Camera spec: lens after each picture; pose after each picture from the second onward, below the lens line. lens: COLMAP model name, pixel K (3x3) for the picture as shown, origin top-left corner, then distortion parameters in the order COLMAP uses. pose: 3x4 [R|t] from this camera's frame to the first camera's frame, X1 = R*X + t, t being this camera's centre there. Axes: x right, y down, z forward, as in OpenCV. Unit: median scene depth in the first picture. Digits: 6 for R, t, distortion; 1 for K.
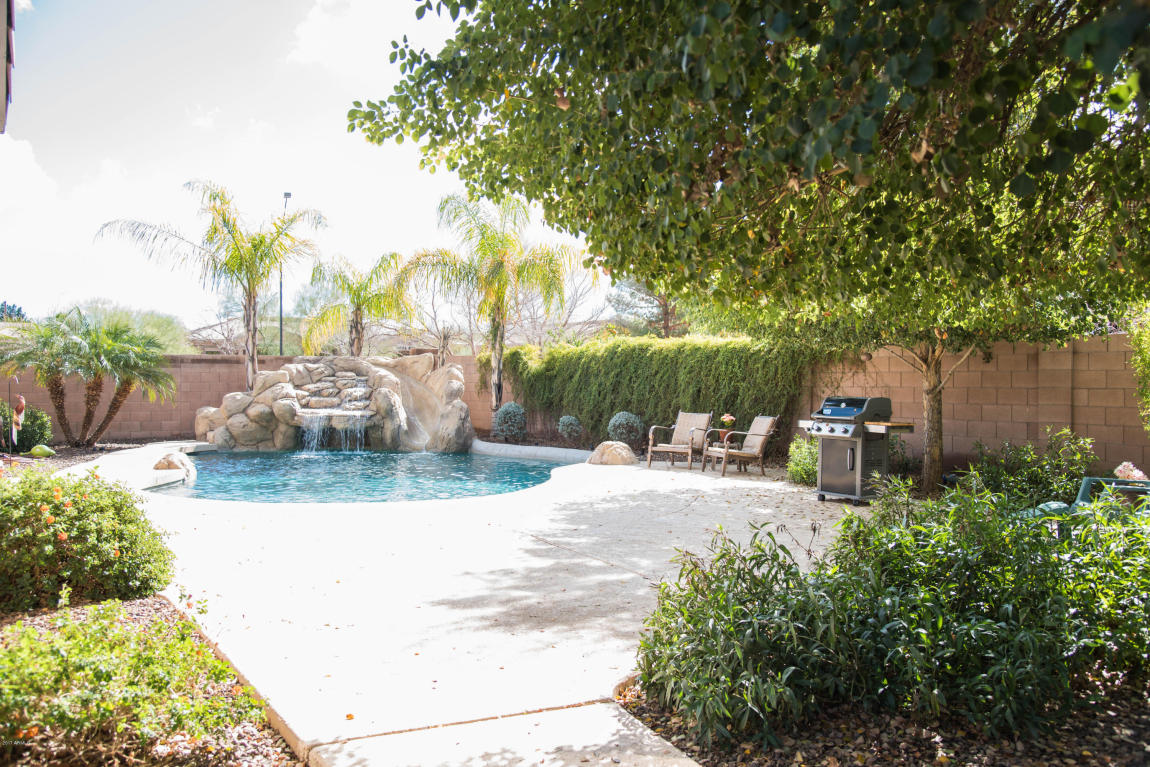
lens RADIAL K [[1063.6, 0, 575.1], [0, 1063.6, 385.4], [0, 0, 1]] dist [0.001571, 0.000000]
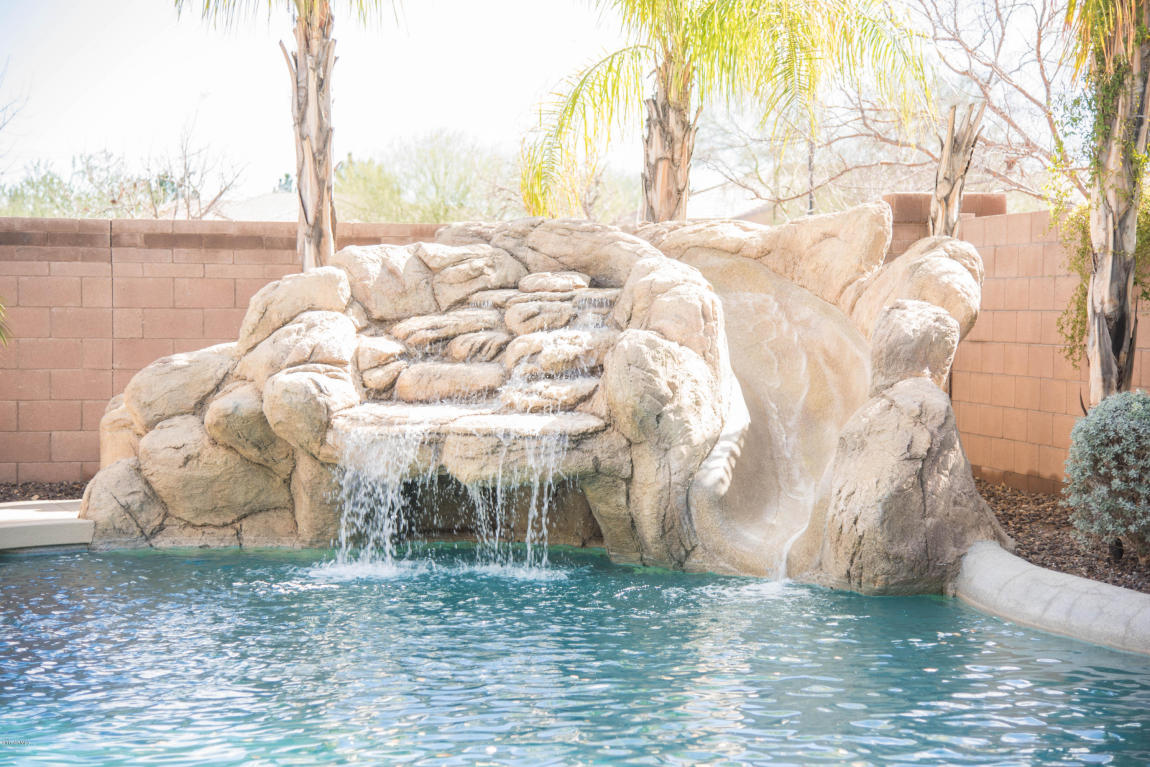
lens RADIAL K [[2248.9, 0, 573.2], [0, 2248.9, 377.4], [0, 0, 1]] dist [0.530902, 0.000000]
pose [[0.900302, 0.014550, -0.435023, 0.049074], [-0.005234, 0.999731, 0.022606, 0.001527], [0.435234, -0.018075, 0.900136, 0.486472]]
